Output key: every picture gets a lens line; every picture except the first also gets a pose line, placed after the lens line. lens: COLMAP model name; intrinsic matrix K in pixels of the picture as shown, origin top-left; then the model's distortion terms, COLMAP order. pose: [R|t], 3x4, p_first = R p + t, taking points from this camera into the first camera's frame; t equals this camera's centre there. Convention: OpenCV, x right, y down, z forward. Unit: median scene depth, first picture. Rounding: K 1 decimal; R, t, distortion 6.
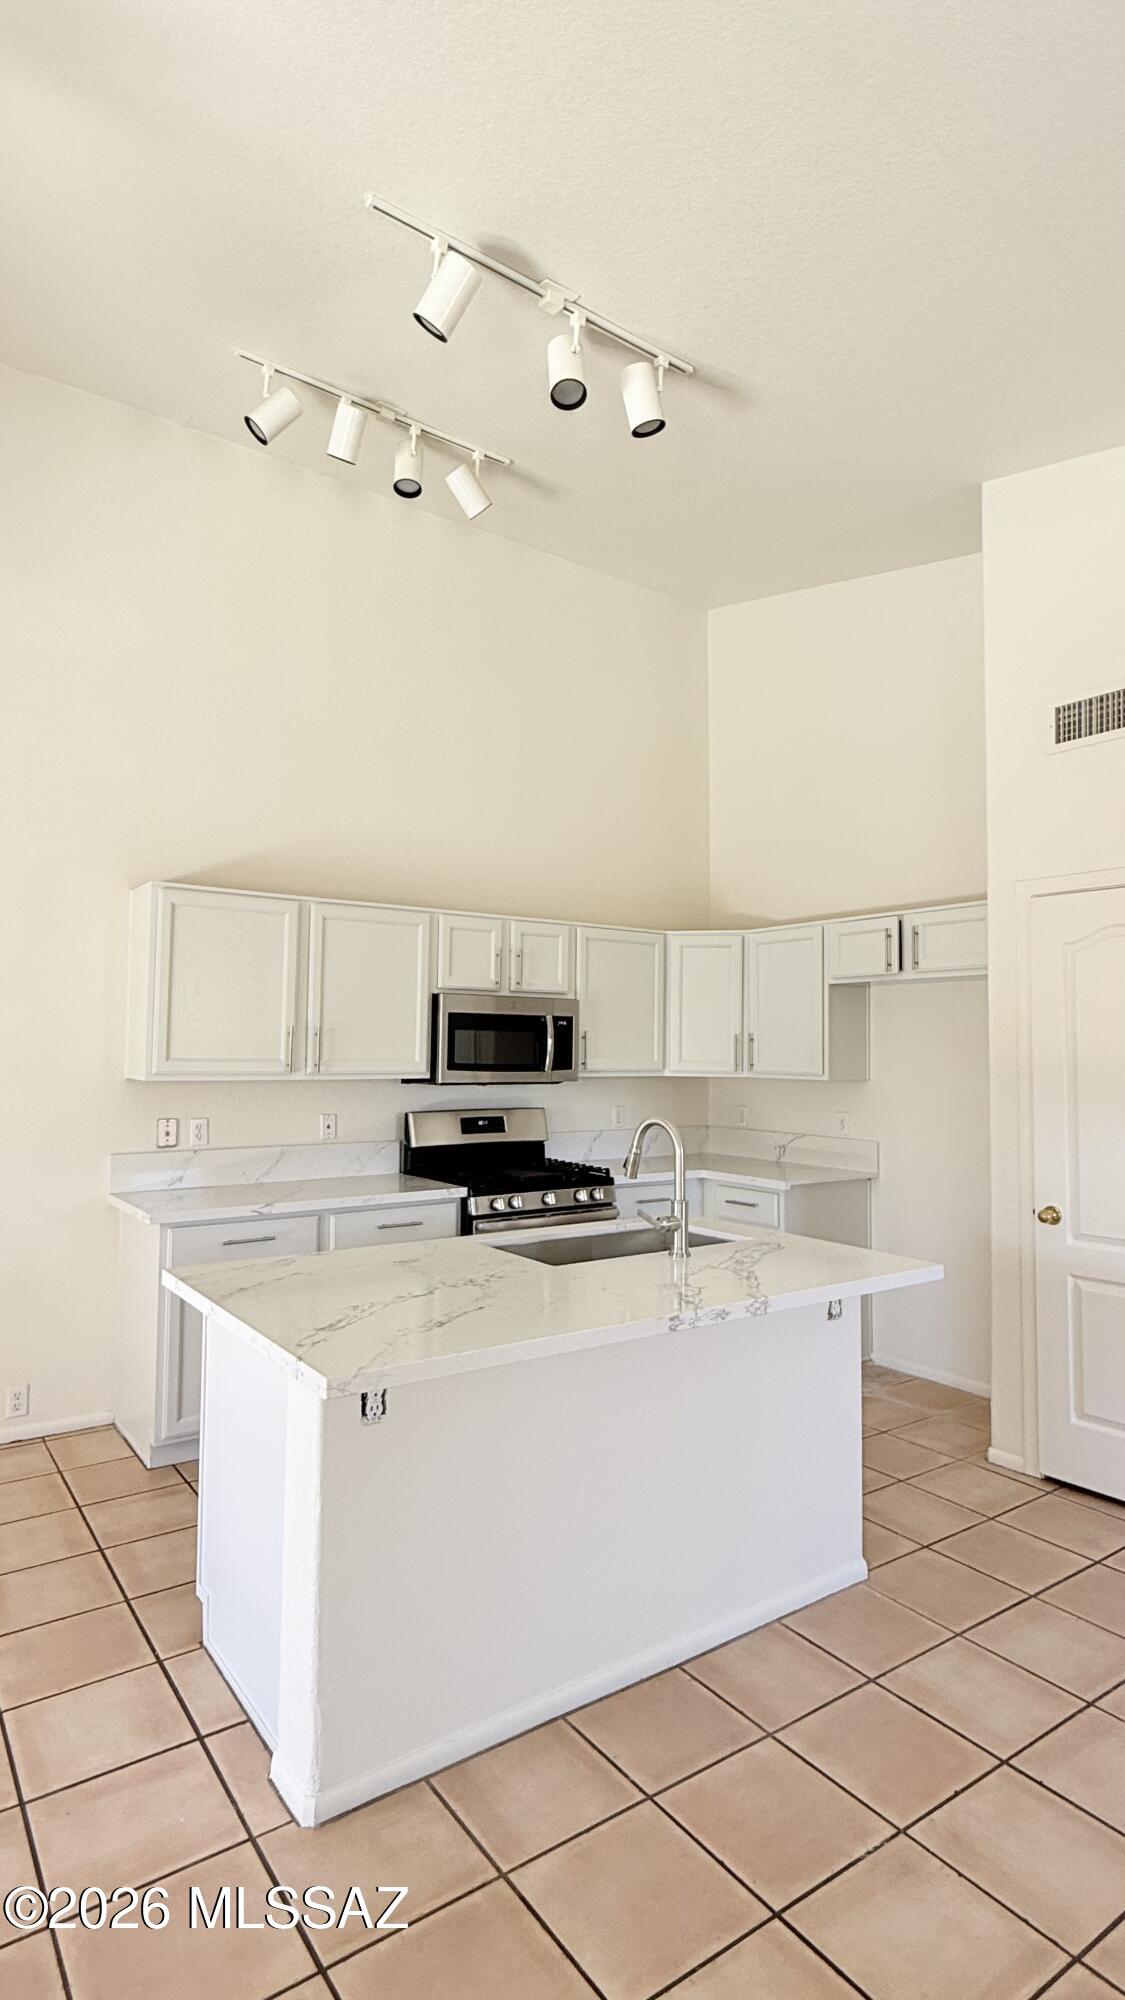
lens RADIAL K [[1035.5, 0, 563.9], [0, 1035.5, 999.5], [0, 0, 1]] dist [0.002887, -0.000282]
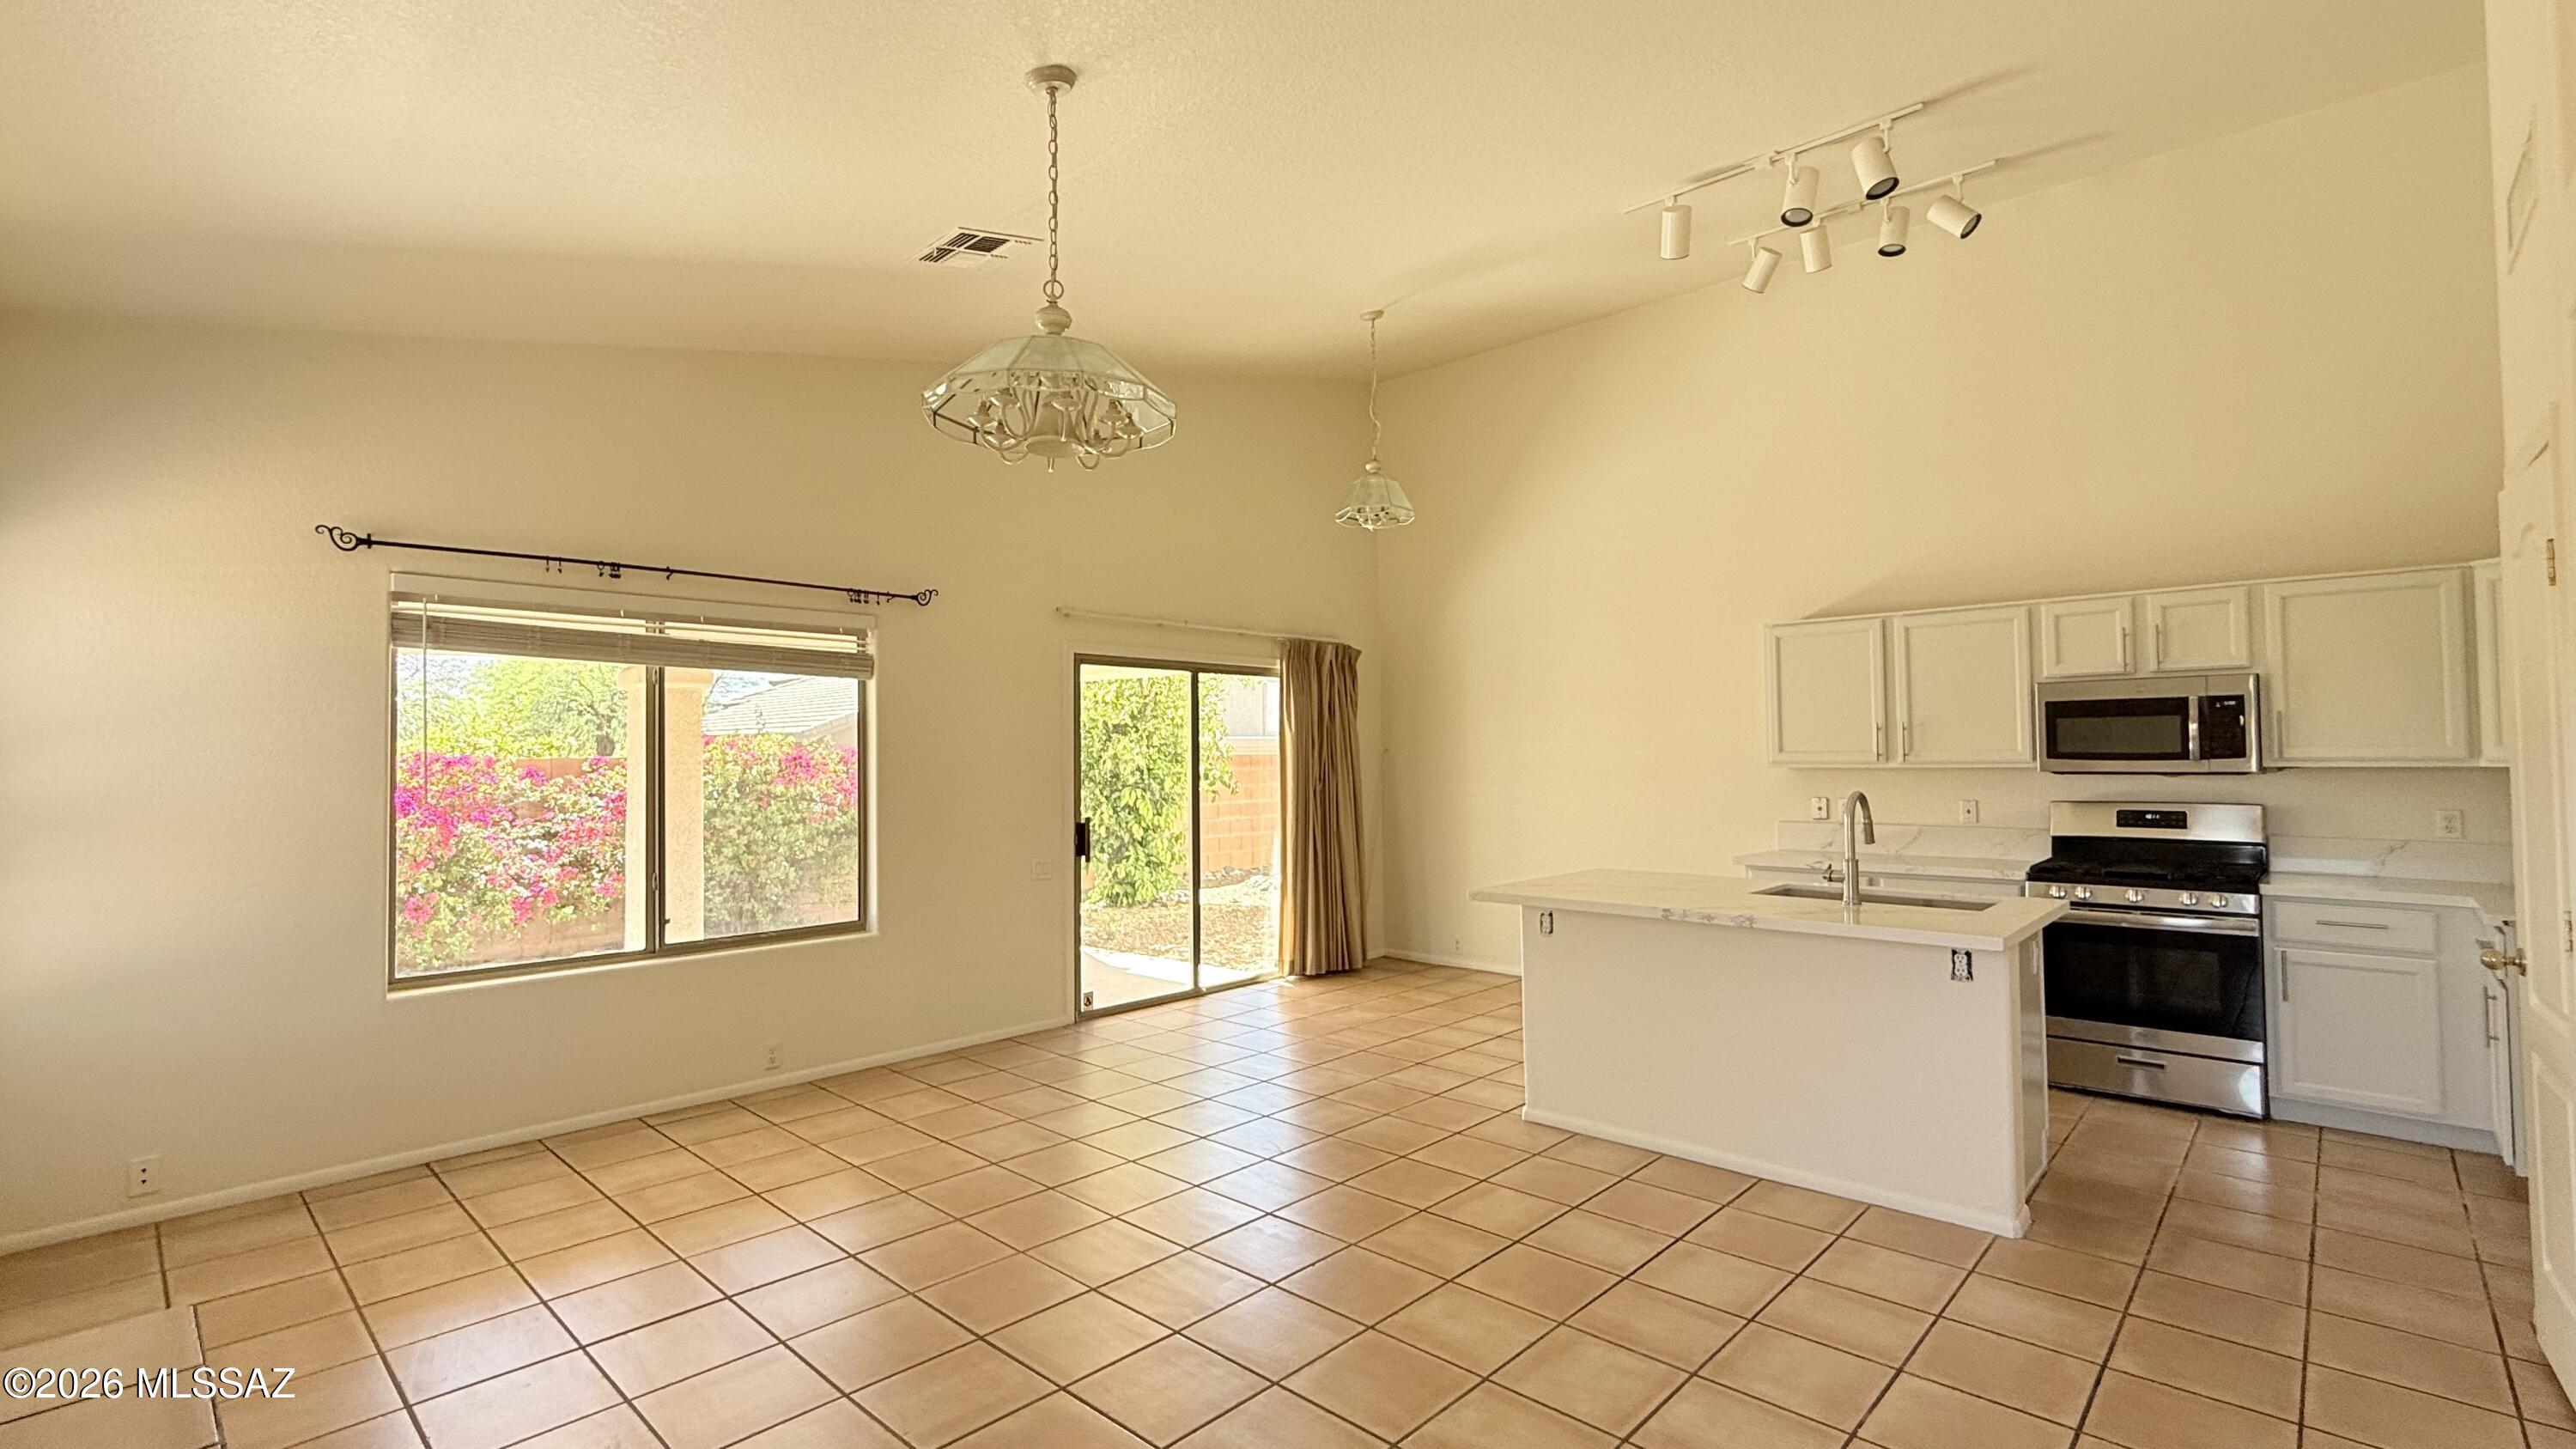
lens RADIAL K [[1126.4, 0, 1291.1], [0, 1126.4, 727.9], [0, 0, 1]] dist [0.004890, 0.000317]
pose [[0.211311, -0.034815, -0.976799, 0.796892], [0.061763, 0.997844, -0.022204, 0.016849], [0.975466, -0.055638, 0.213005, 0.049342]]
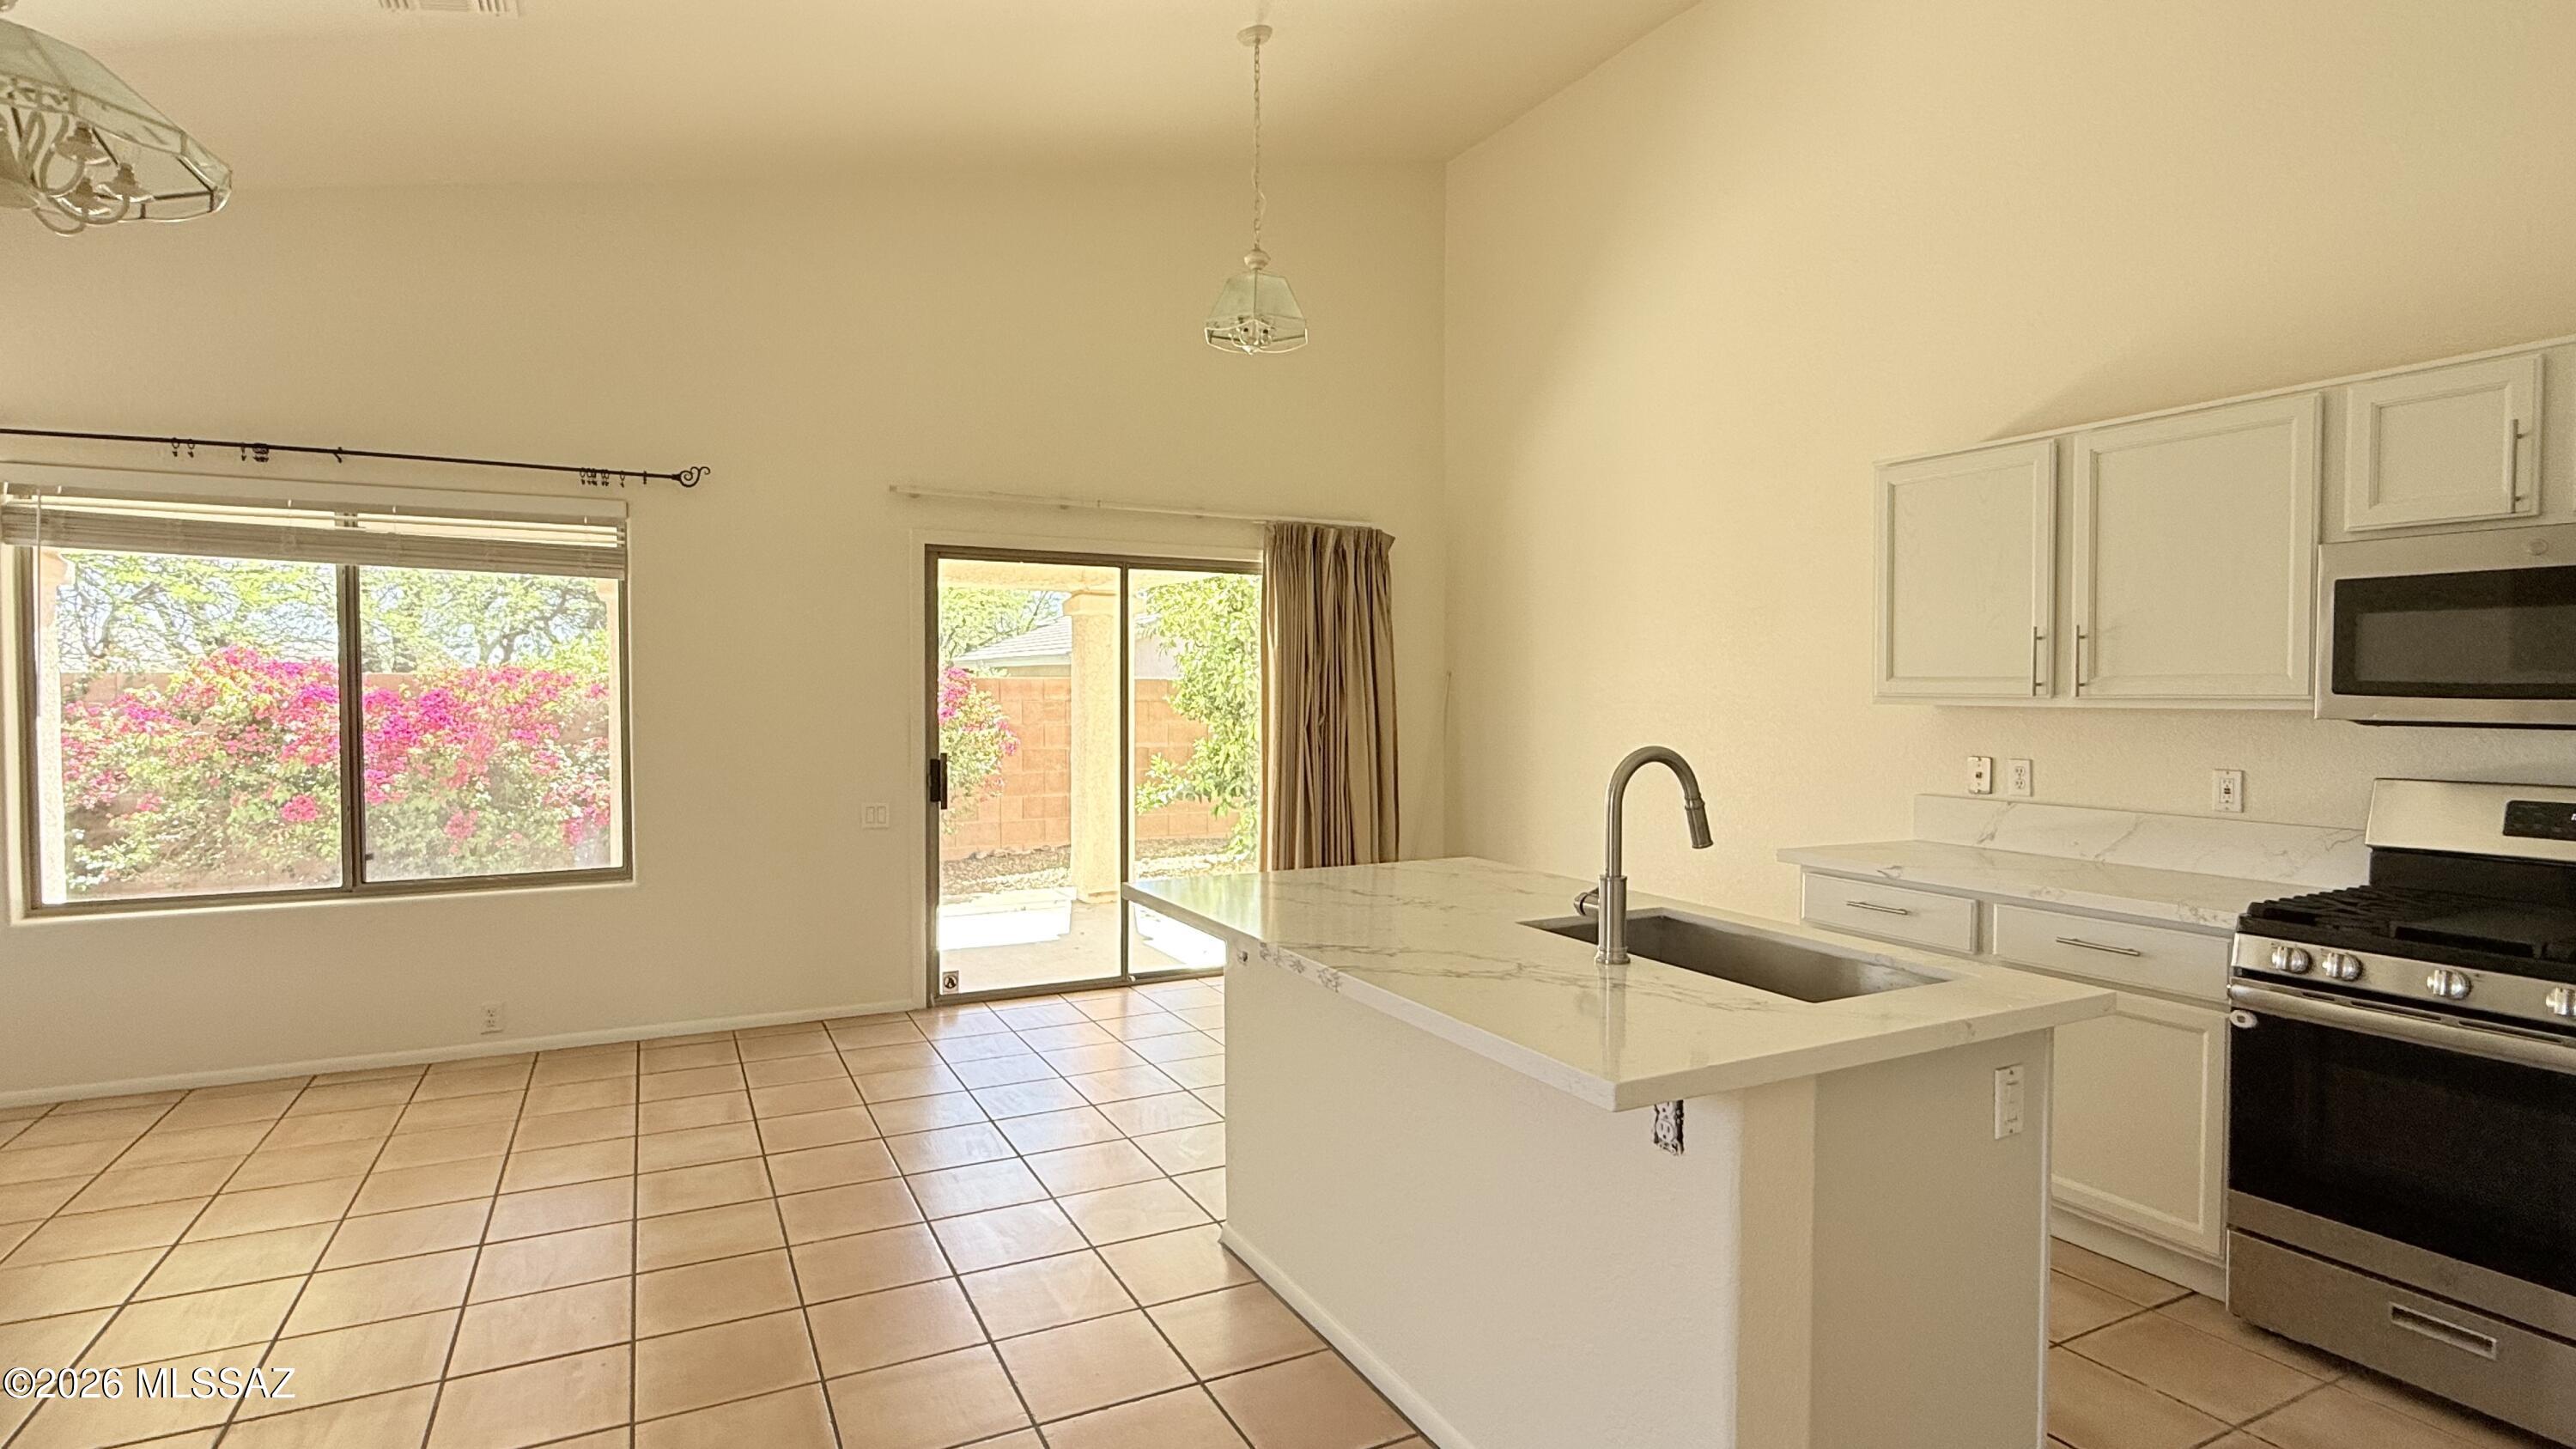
lens RADIAL K [[1256.4, 0, 1280.8], [0, 1256.4, 731.2], [0, 0, 1]] dist [0.000959, 0.000067]
pose [[-0.134413, 0.026327, -0.990576, 0.563177], [0.047678, 0.998661, 0.020072, 0.048669], [0.989778, -0.044531, -0.135488, 0.564453]]
